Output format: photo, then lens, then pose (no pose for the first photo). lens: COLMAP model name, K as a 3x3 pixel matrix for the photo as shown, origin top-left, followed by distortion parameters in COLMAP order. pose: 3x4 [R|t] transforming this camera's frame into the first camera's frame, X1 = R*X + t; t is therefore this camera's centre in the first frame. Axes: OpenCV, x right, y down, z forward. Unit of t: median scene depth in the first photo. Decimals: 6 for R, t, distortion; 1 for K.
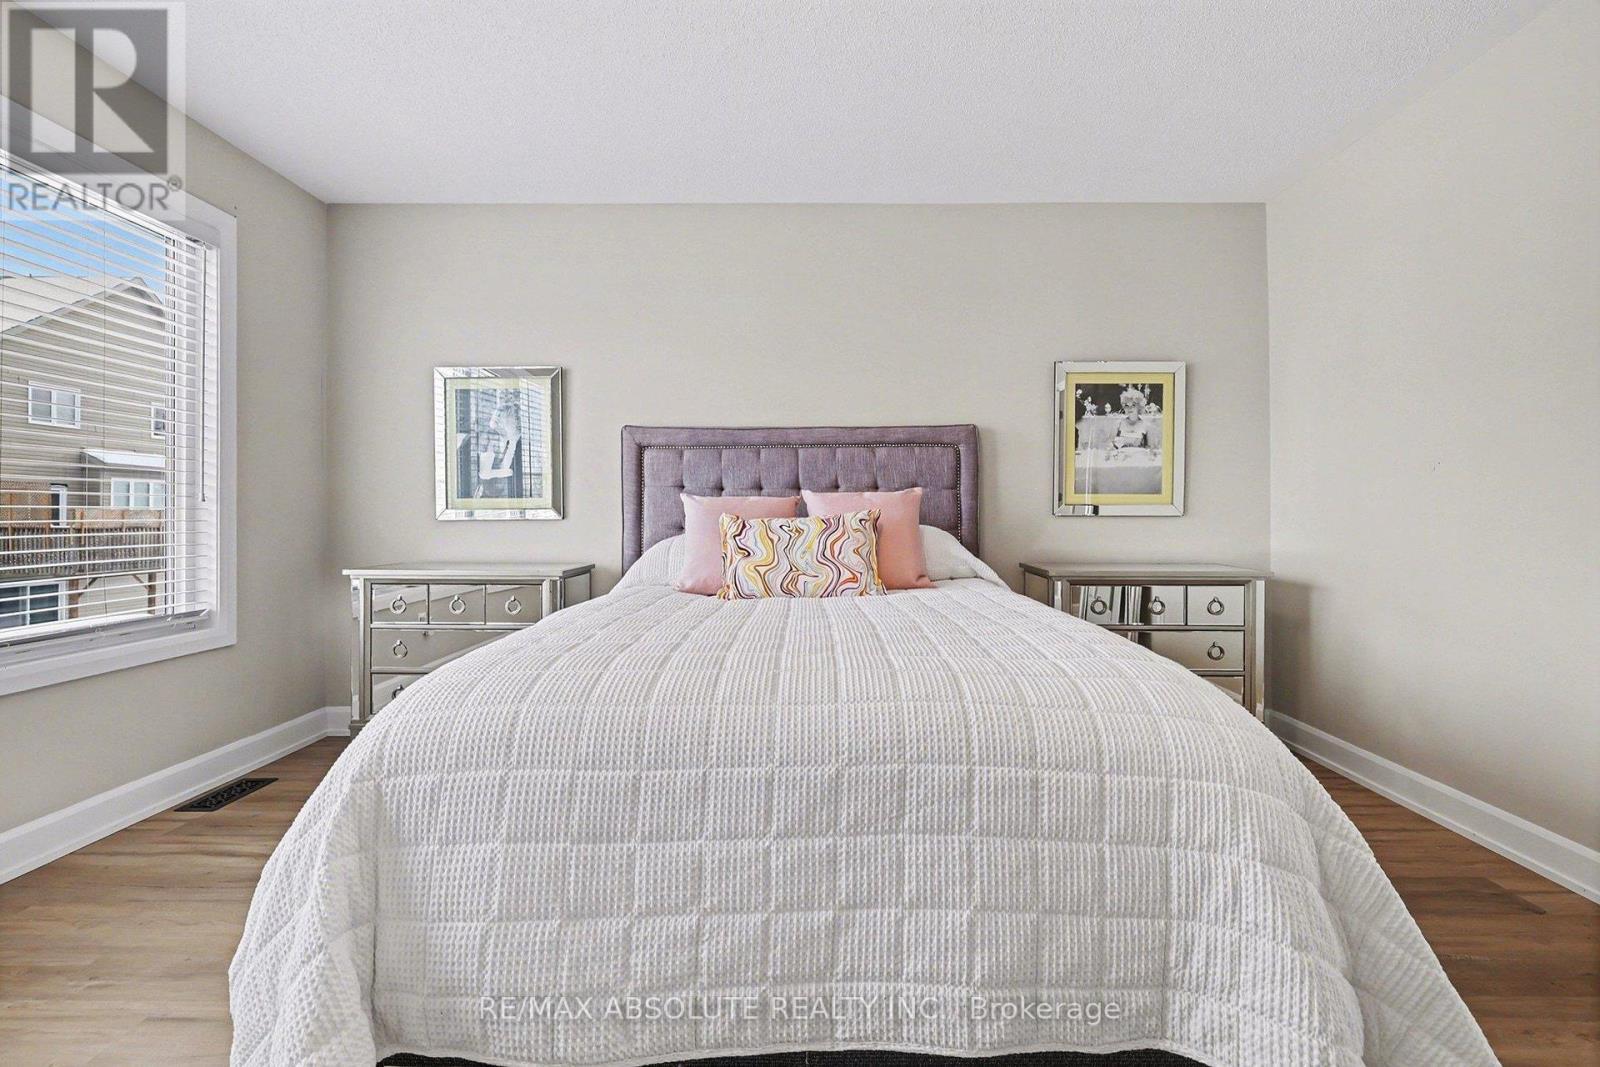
lens RADIAL K [[687.0, 0, 803.8], [0, 687.0, 523.9], [0, 0, 1]] dist [0.008477, -0.000063]
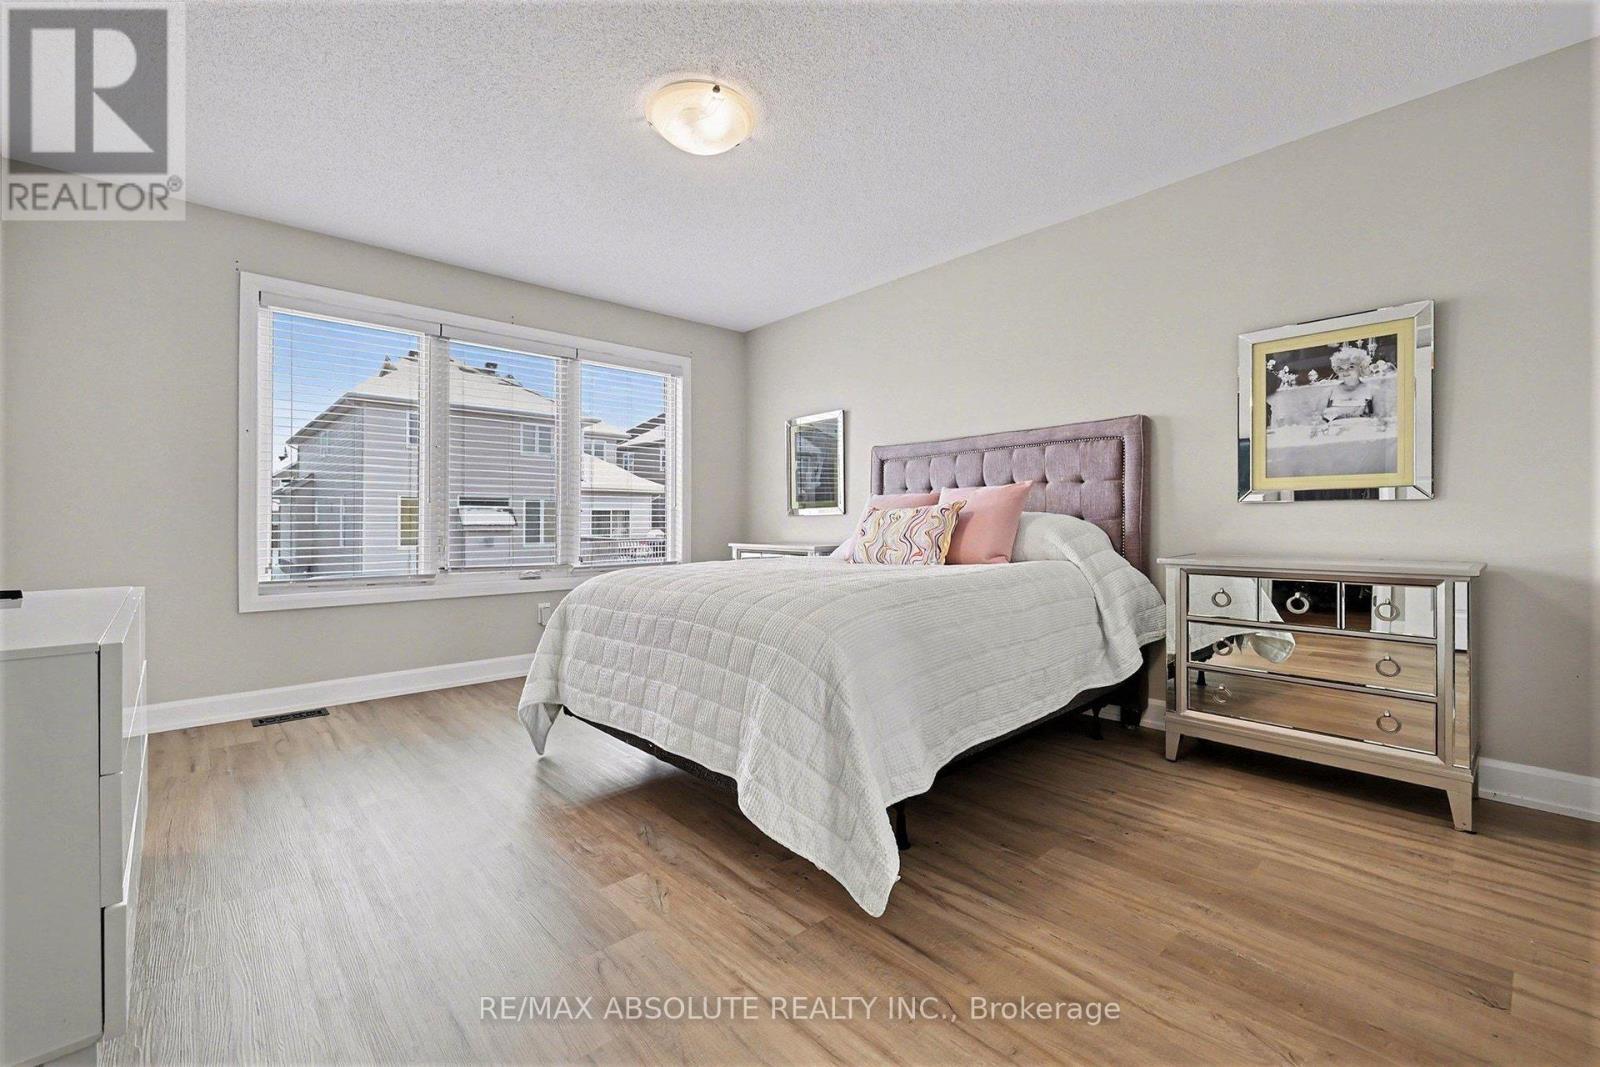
lens RADIAL K [[687.0, 0, 803.8], [0, 687.0, 523.9], [0, 0, 1]] dist [0.008477, -0.000063]
pose [[0.678009, -0.003941, -0.735043, 0.651813], [-0.005068, 0.999937, -0.010036, 0.027824], [0.735036, 0.010530, 0.677946, -0.042612]]
